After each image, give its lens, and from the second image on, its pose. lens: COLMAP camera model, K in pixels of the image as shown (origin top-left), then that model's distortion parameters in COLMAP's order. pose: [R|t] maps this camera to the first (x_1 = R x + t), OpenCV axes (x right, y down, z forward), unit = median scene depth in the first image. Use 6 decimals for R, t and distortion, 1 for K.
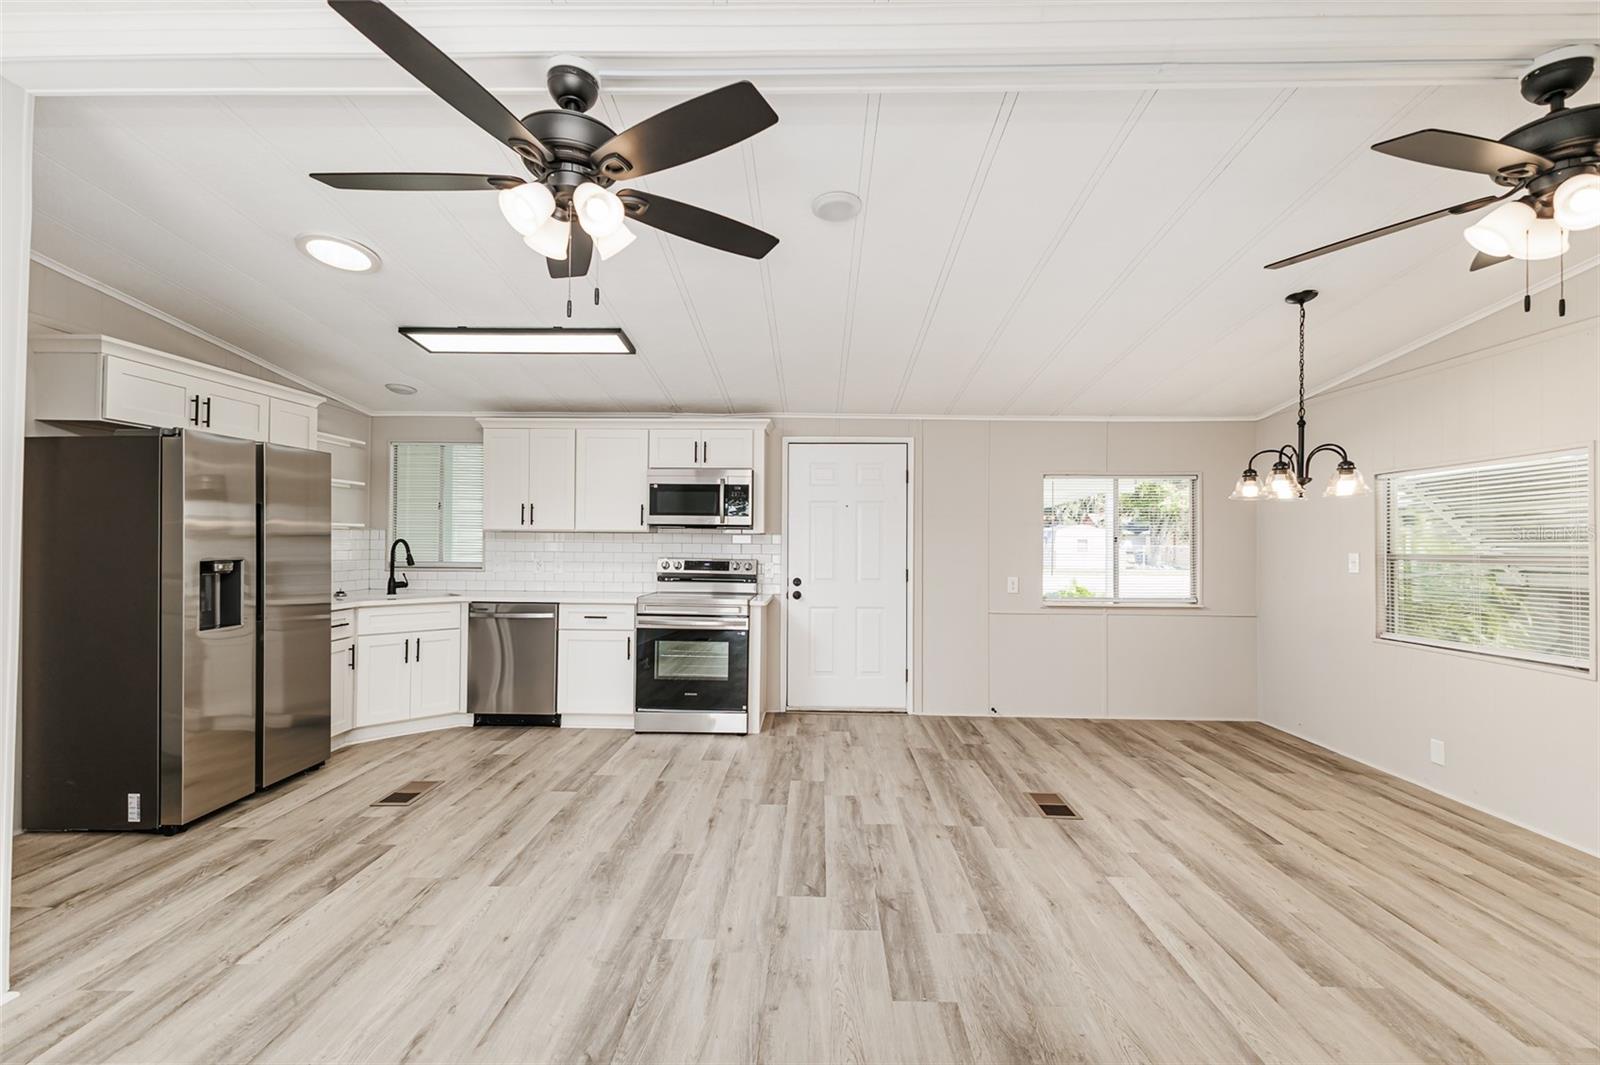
lens RADIAL K [[696.1, 0, 798.1], [0, 696.1, 536.0], [0, 0, 1]] dist [0.012627, -0.002747]
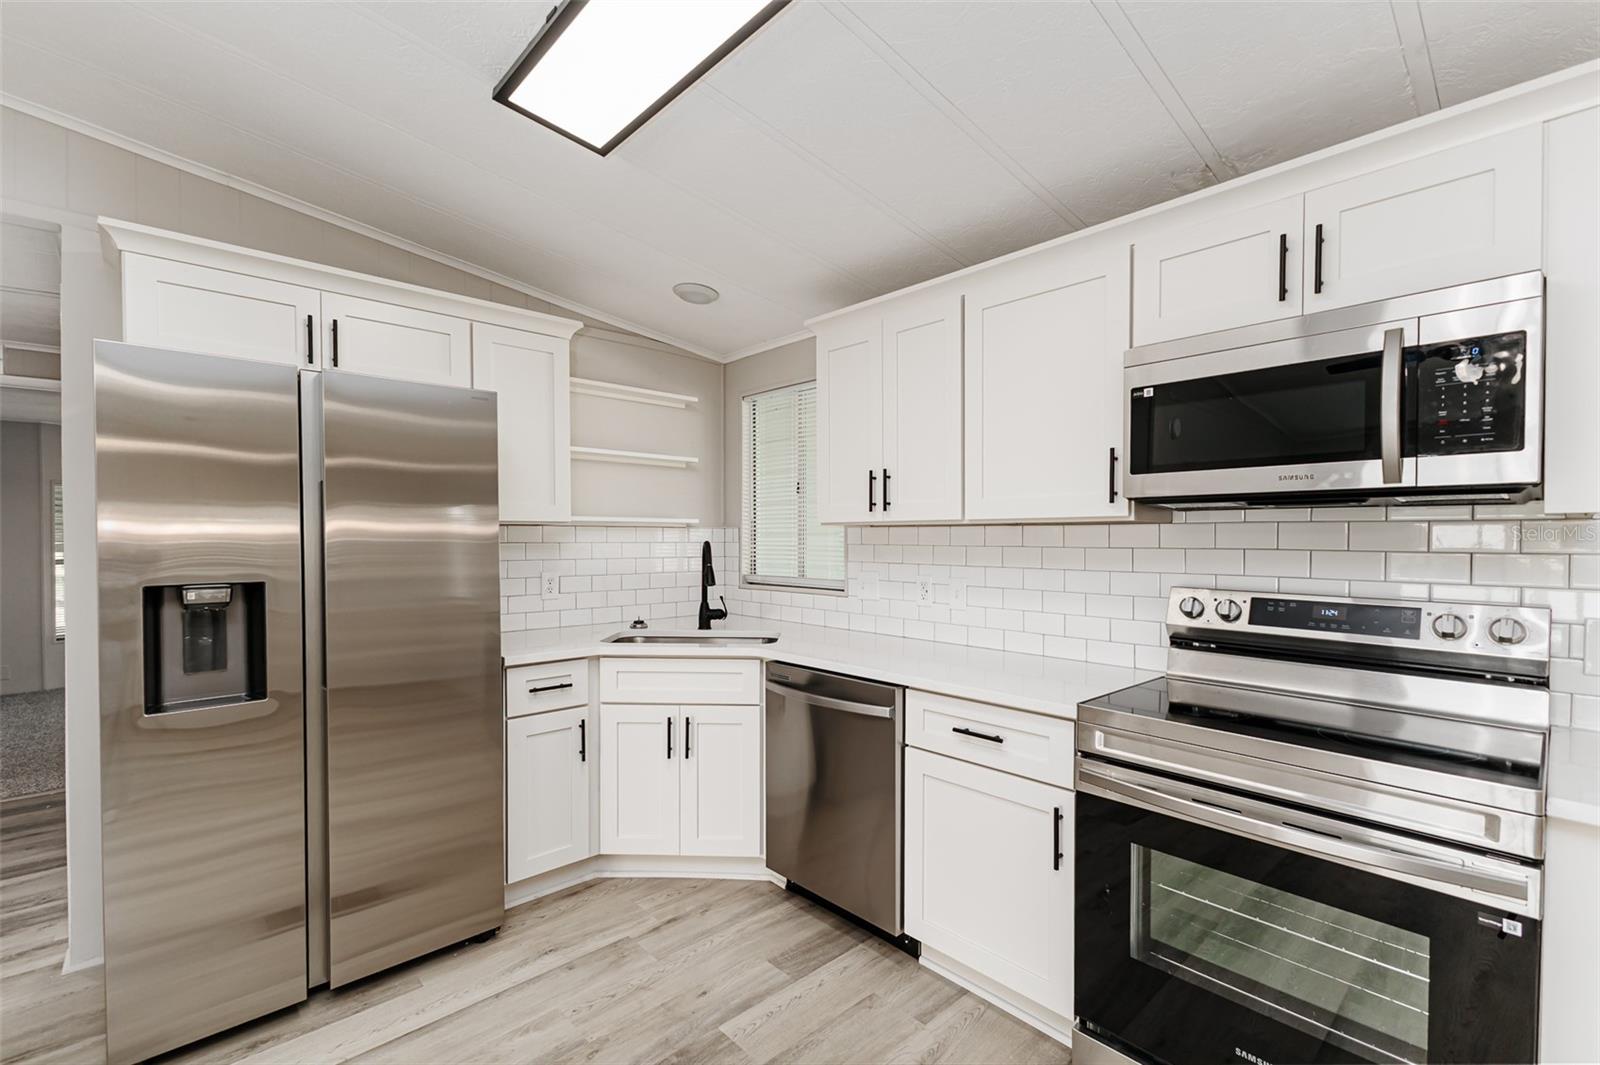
lens RADIAL K [[696.1, 0, 794.1], [0, 696.1, 544.5], [0, 0, 1]] dist [0.012627, -0.002747]
pose [[0.697032, -0.000794, -0.717040, -0.077039], [0.009641, 0.999919, 0.008264, 0.002835], [0.716975, -0.012674, 0.696983, 0.650788]]
